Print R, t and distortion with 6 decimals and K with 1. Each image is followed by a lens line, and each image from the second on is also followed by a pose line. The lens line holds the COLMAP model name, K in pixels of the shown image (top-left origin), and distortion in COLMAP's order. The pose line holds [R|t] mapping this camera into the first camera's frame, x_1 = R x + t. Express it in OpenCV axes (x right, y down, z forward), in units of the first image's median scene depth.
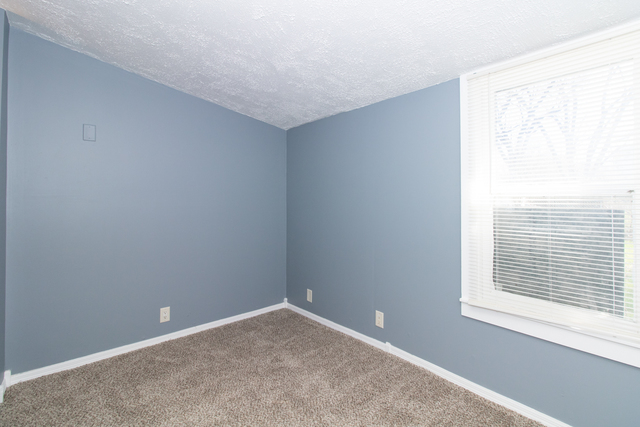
lens RADIAL K [[301.5, 0, 316.2], [0, 301.5, 209.1], [0, 0, 1]] dist [-0.000536, -0.000832]
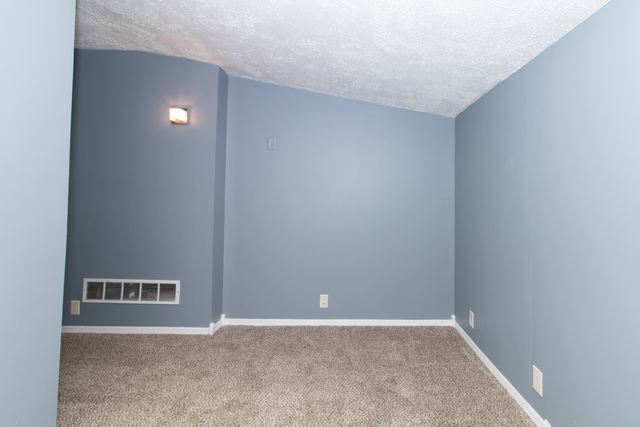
lens RADIAL K [[301.5, 0, 309.3], [0, 301.5, 202.7], [0, 0, 1]] dist [-0.000536, -0.000832]
pose [[0.773257, 0.024562, -0.633617, 0.180441], [-0.035504, 0.999359, -0.004588, -0.004637], [0.633098, 0.026044, 0.773633, 0.121169]]
